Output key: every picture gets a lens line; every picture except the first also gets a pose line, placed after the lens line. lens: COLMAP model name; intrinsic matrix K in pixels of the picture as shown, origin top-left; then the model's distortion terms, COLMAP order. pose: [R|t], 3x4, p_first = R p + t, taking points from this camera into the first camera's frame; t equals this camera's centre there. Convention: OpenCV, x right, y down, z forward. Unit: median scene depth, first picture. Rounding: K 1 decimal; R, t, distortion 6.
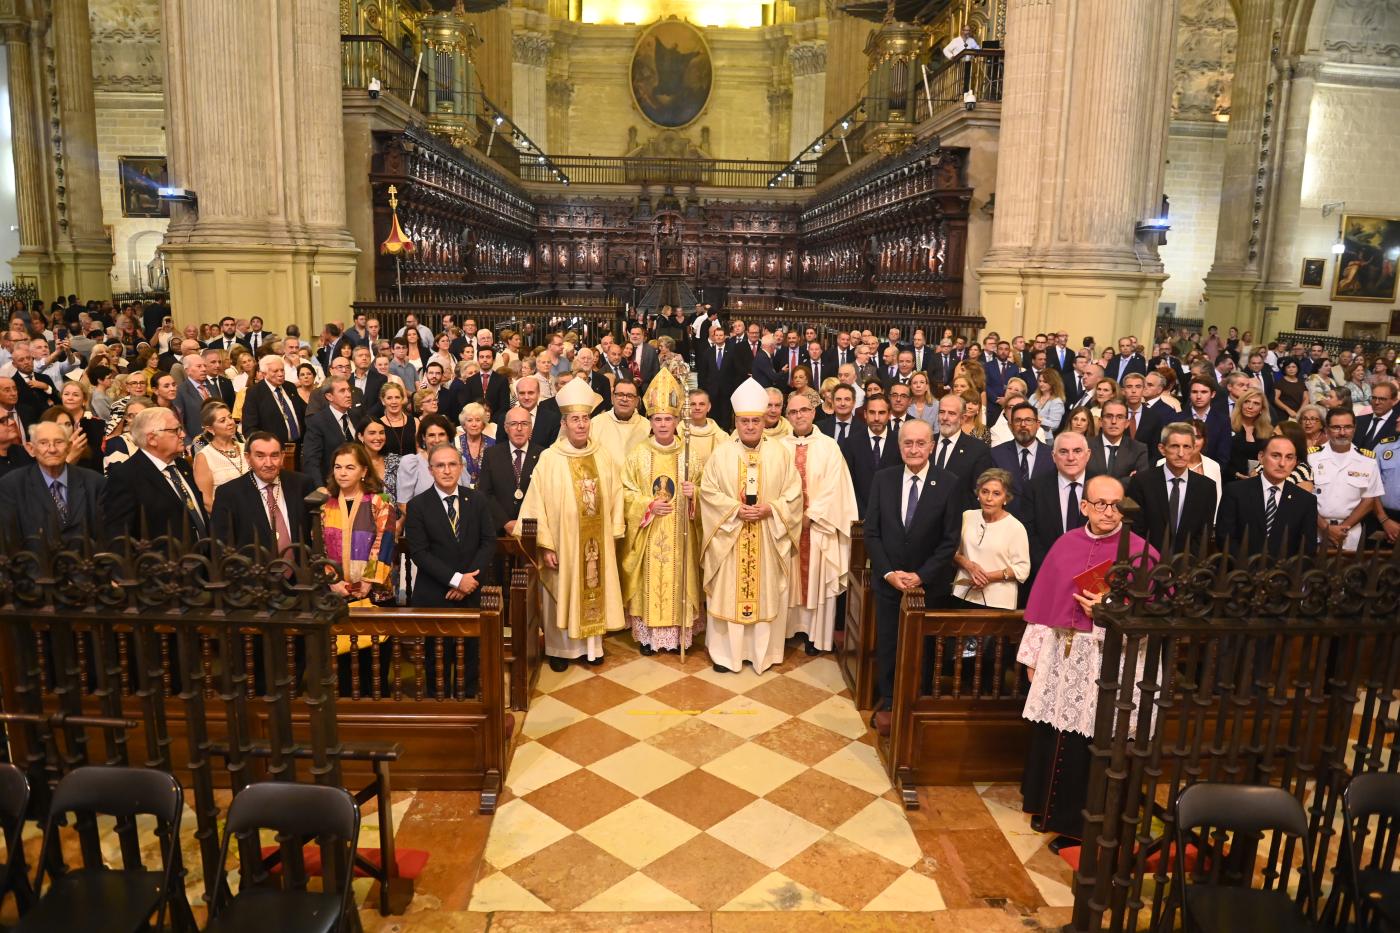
lens RADIAL K [[932.5, 0, 700.0], [0, 932.5, 466.5], [0, 0, 1]] dist [-0.050295, -0.005305]
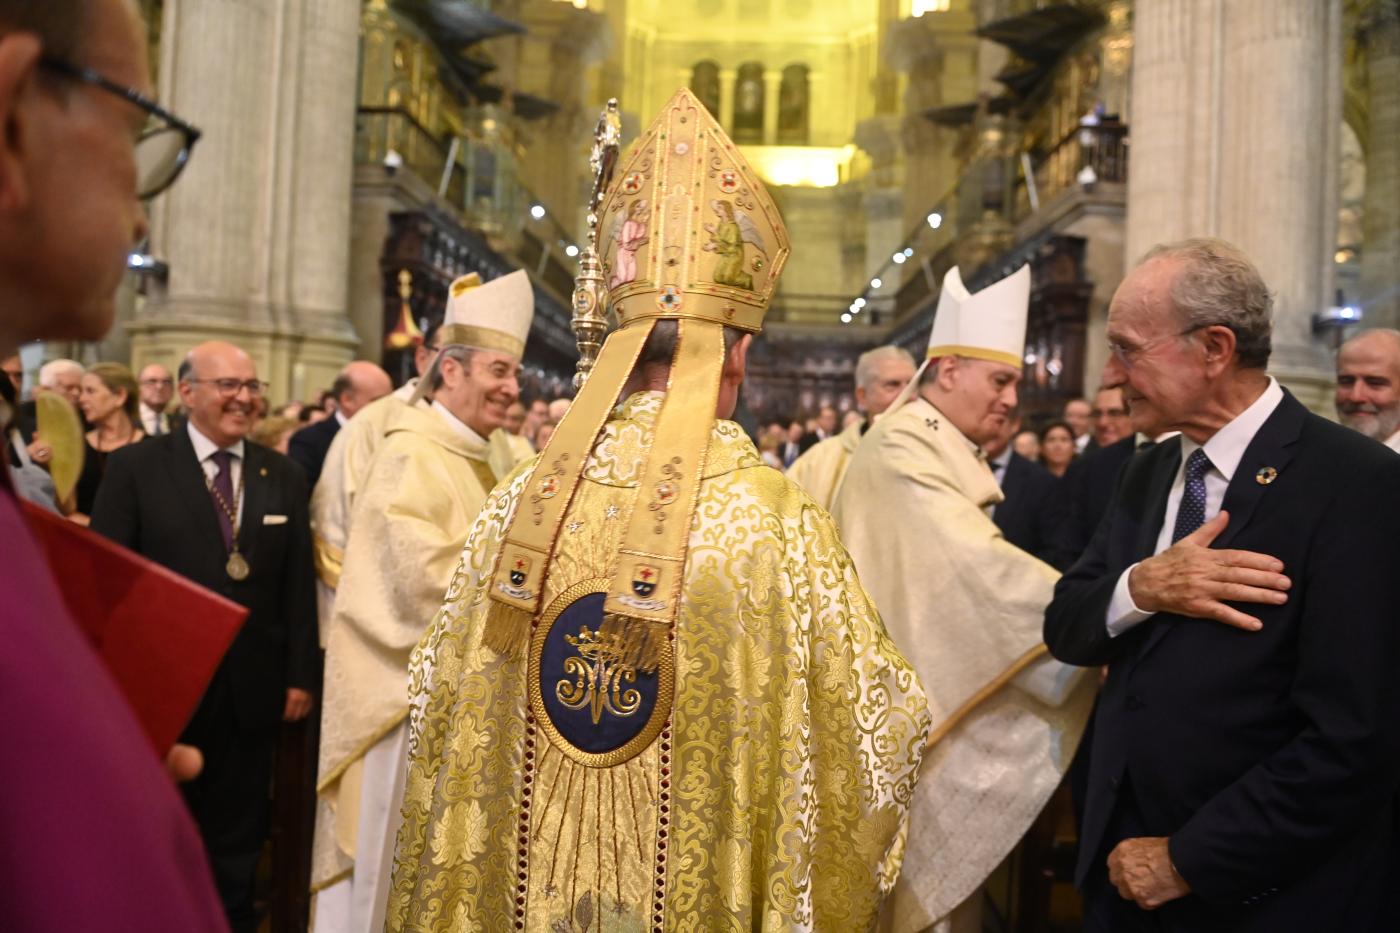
lens RADIAL K [[932.5, 0, 700.0], [0, 932.5, 466.5], [0, 0, 1]] dist [-0.050295, -0.005305]
pose [[0.996889, 0.021938, -0.075702, 0.010843], [-0.034745, 0.984440, -0.172250, 0.014197], [0.070745, 0.174345, 0.982140, 0.197491]]
